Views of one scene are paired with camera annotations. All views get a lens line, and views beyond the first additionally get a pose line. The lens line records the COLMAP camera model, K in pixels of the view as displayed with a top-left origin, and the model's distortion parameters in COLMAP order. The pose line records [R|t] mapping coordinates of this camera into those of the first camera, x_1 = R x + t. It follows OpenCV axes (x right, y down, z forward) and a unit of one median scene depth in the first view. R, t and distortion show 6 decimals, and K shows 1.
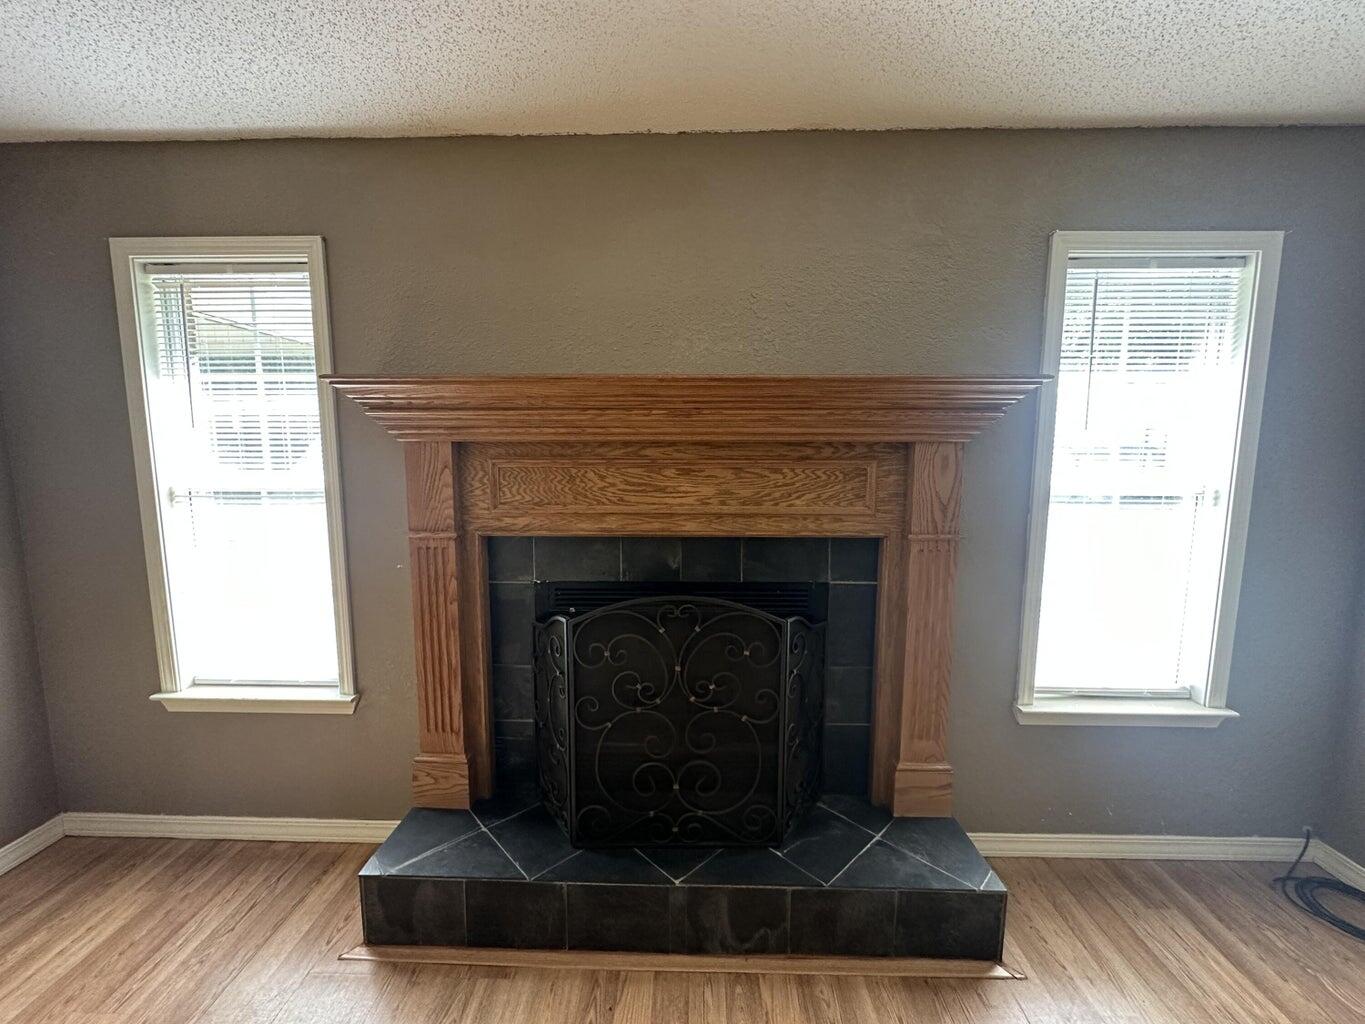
lens RADIAL K [[543.8, 0, 681.5], [0, 543.8, 507.6], [0, 0, 1]] dist [-0.007204, 0.001016]
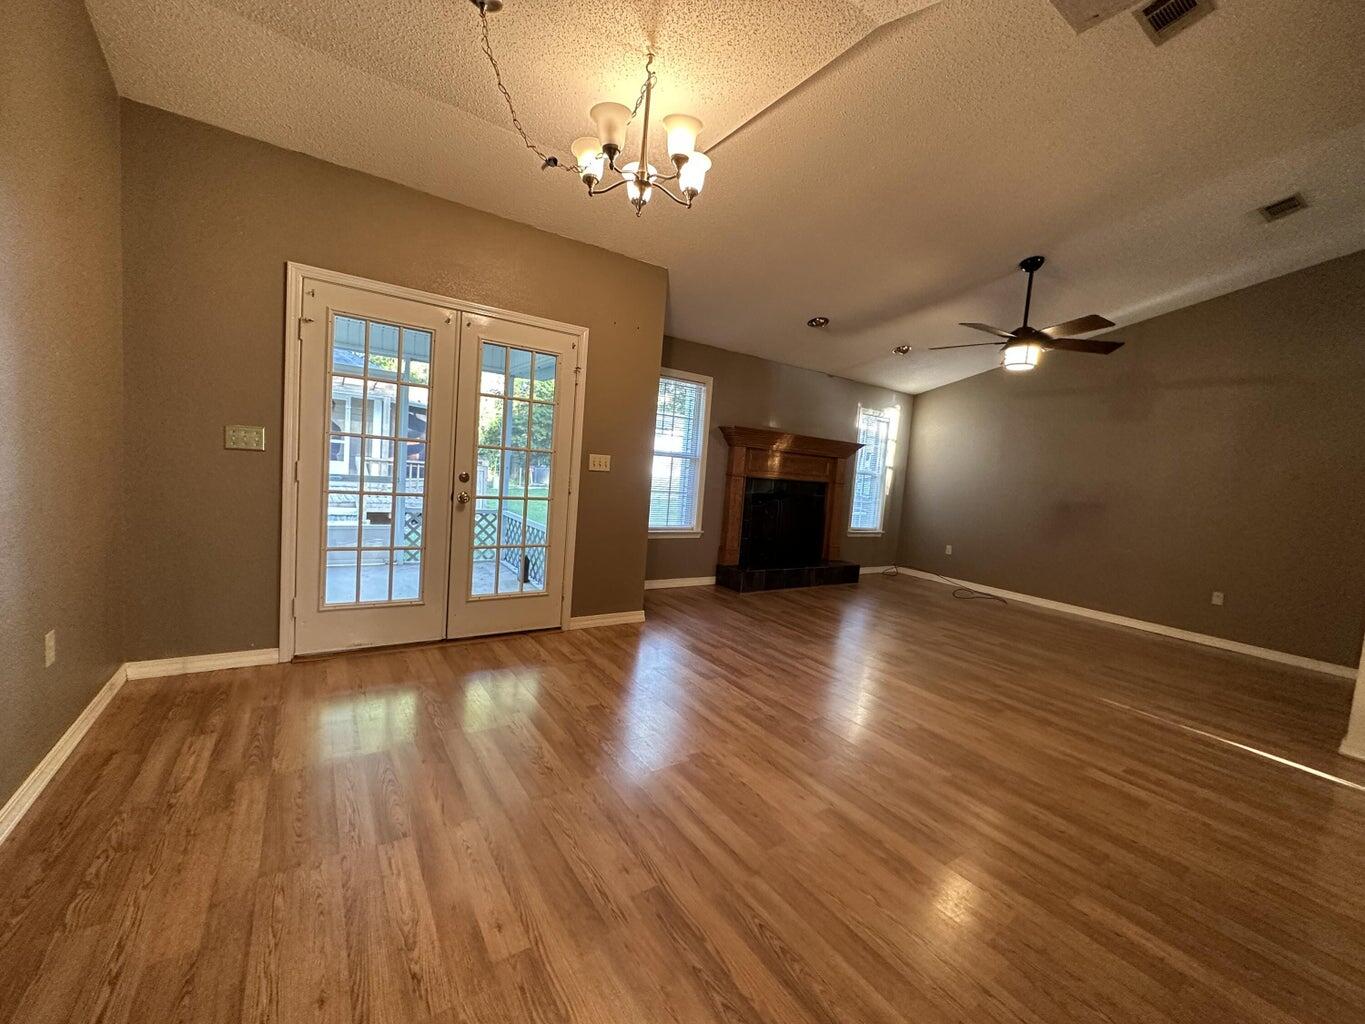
lens RADIAL K [[543.8, 0, 686.2], [0, 543.8, 501.4], [0, 0, 1]] dist [-0.007204, 0.001016]
pose [[0.804497, 0.026429, 0.593369, -2.599249], [-0.016707, 0.999621, -0.021872, 0.278405], [-0.593722, 0.007683, 0.804634, -1.389919]]
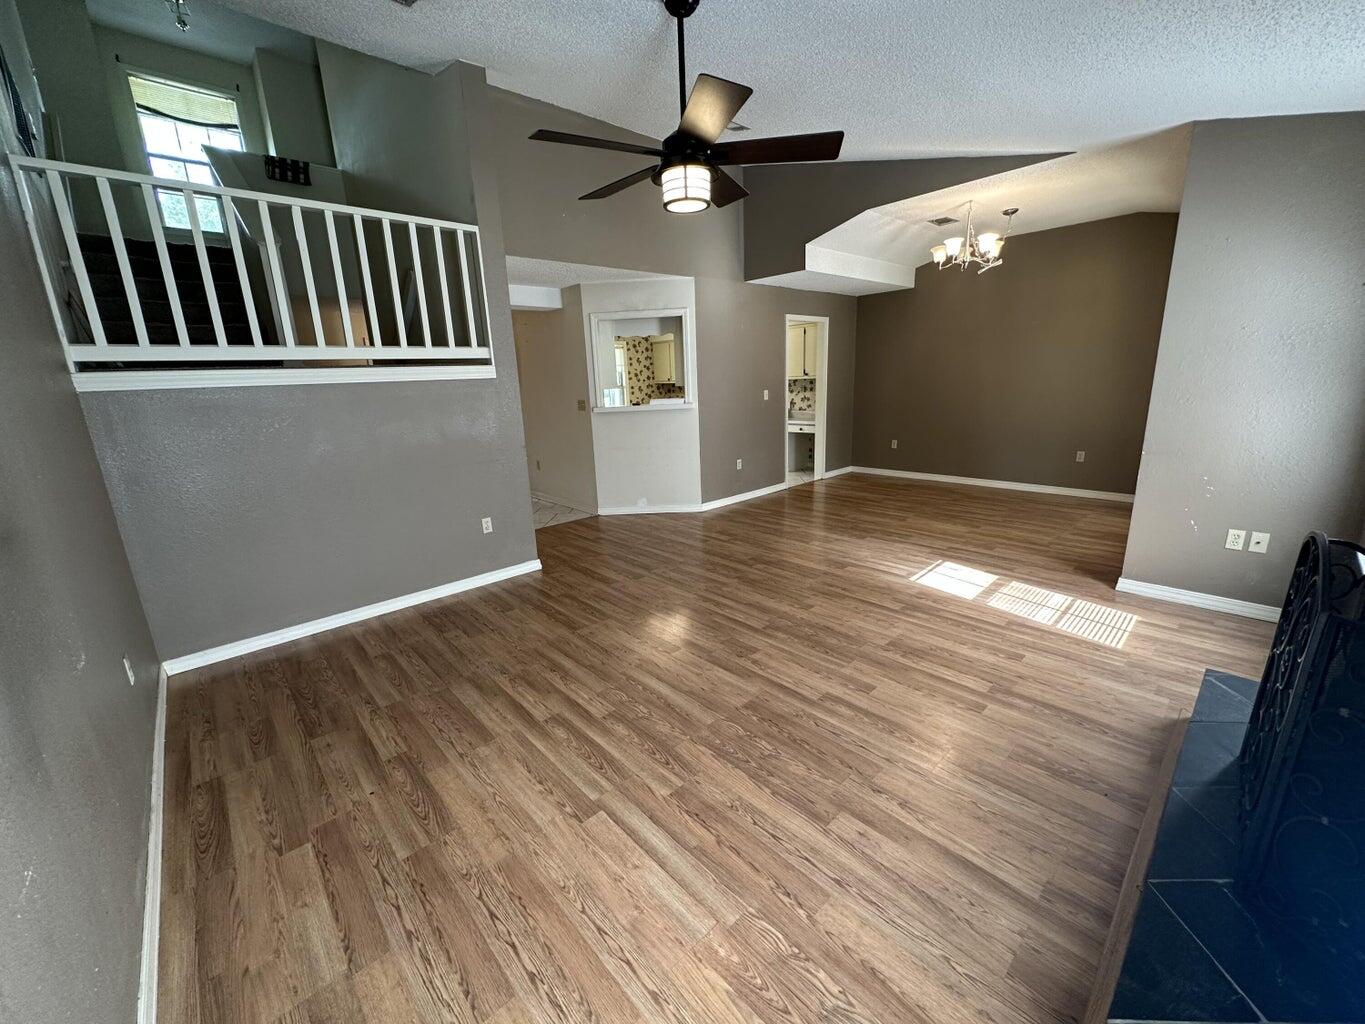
lens RADIAL K [[543.8, 0, 685.5], [0, 543.8, 513.7], [0, 0, 1]] dist [-0.007204, 0.001016]
pose [[-0.711717, 0.200335, -0.673295, 1.149440], [-0.033703, 0.947630, 0.317588, -0.086346], [0.701658, 0.248725, -0.667692, 0.837100]]
